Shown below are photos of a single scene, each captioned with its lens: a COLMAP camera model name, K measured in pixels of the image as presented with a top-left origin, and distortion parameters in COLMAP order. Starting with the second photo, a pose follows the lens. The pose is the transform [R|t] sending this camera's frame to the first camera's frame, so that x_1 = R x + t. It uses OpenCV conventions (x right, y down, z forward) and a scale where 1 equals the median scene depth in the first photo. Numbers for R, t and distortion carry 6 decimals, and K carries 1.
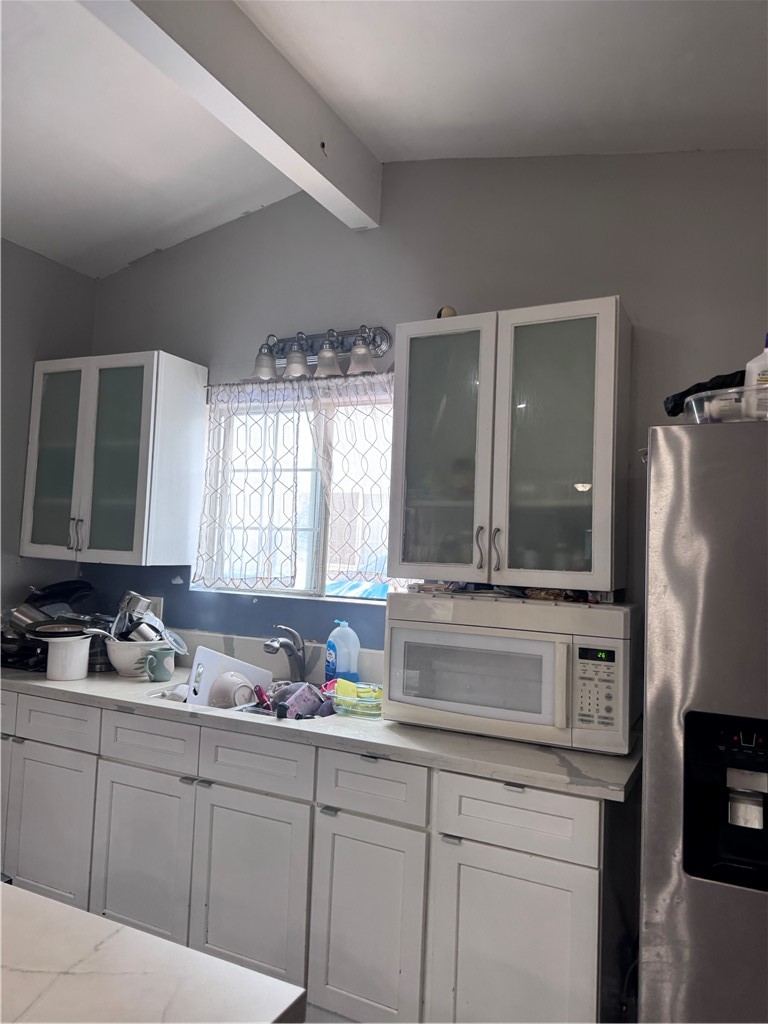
lens RADIAL K [[711.1, 0, 389.5], [0, 711.1, 507.4], [0, 0, 1]] dist [0.004144, 0.002279]
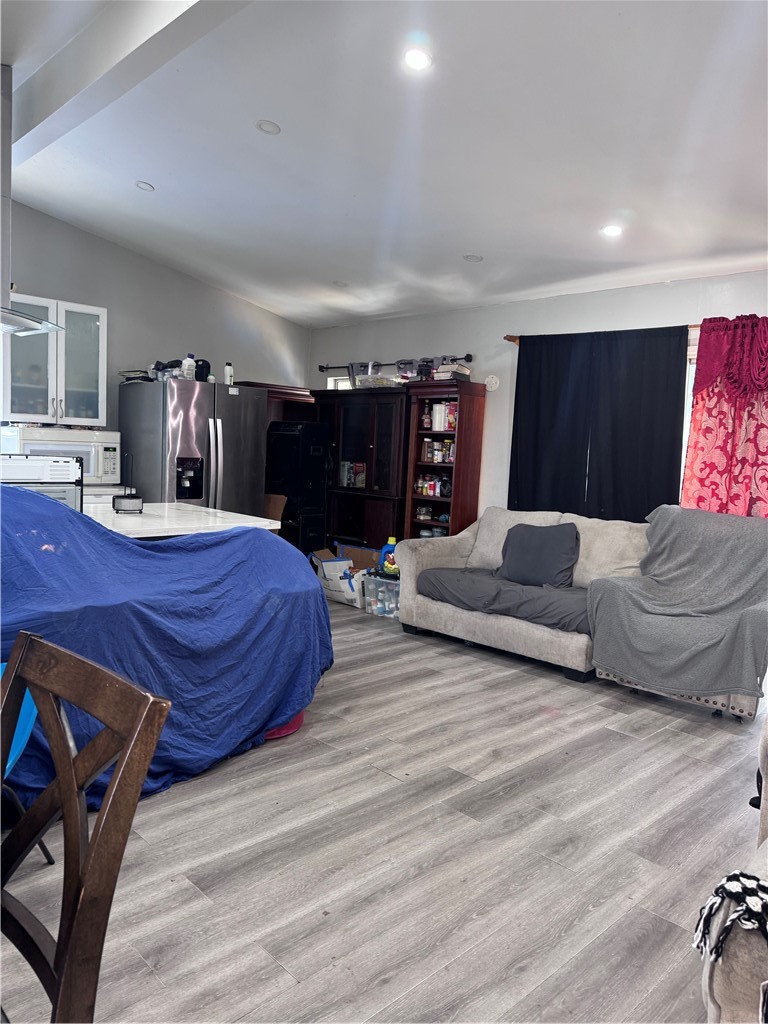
lens RADIAL K [[711.1, 0, 389.5], [0, 711.1, 507.4], [0, 0, 1]] dist [0.004144, 0.002279]
pose [[0.298937, -0.112038, 0.947673, -0.300292], [-0.100245, 0.983902, 0.147943, -0.012762], [-0.948993, -0.139225, 0.282894, -0.123139]]
